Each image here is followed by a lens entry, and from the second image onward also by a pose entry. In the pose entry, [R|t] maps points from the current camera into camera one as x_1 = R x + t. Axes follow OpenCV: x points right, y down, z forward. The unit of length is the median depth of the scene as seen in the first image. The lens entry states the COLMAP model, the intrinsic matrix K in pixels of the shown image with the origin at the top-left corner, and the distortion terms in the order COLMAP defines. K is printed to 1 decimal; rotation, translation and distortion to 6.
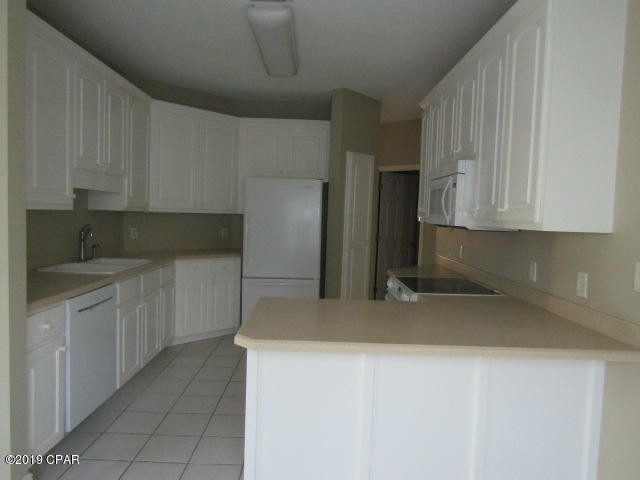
lens RADIAL K [[449.0, 0, 321.7], [0, 449.0, 239.9], [0, 0, 1]] dist [-0.021571, 0.005435]
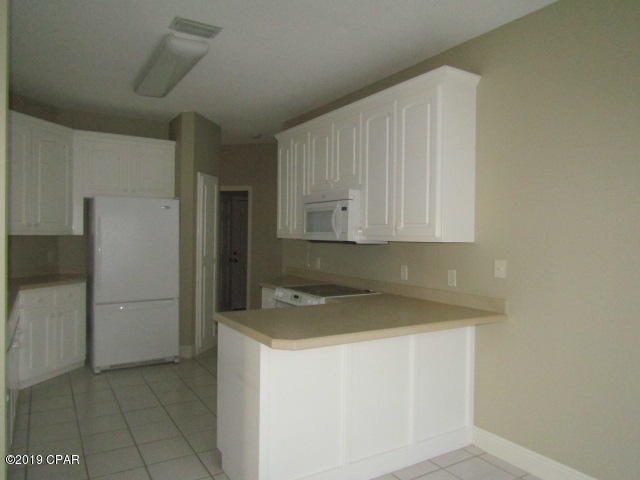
lens RADIAL K [[449.0, 0, 320.4], [0, 449.0, 238.6], [0, 0, 1]] dist [-0.021571, 0.005435]
pose [[0.857158, -0.026661, 0.514363, -0.324354], [0.047007, 0.998541, -0.026578, -0.005768], [-0.512904, 0.046961, 0.857161, -0.033441]]
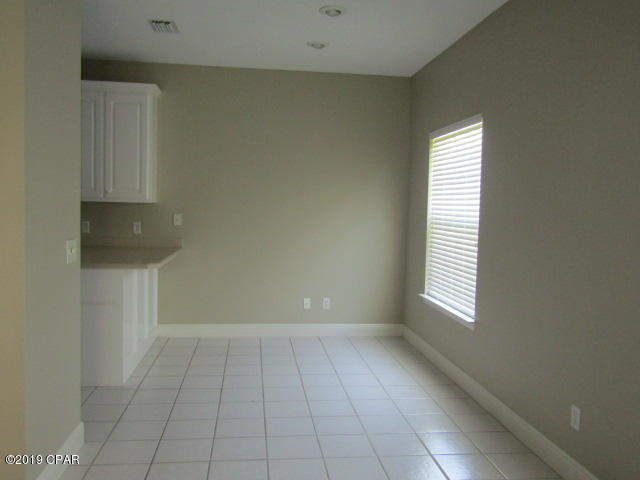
lens RADIAL K [[583.2, 0, 319.8], [0, 583.2, 240.7], [0, 0, 1]] dist [0.009479, 0.001822]
pose [[-0.105081, -0.100858, 0.989336, -1.304999], [0.024532, 0.994278, 0.103968, -0.060230], [-0.994161, 0.035195, -0.102006, 0.250435]]
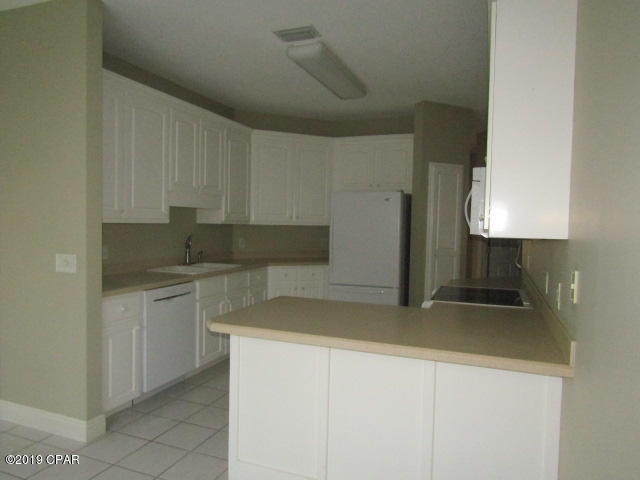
lens RADIAL K [[449.0, 0, 323.1], [0, 449.0, 238.8], [0, 0, 1]] dist [-0.021571, 0.005435]
pose [[0.931019, -0.001492, -0.364968, 0.274282], [-0.010412, 0.999476, -0.030646, 0.010226], [0.364823, 0.032332, 0.930515, -0.030236]]
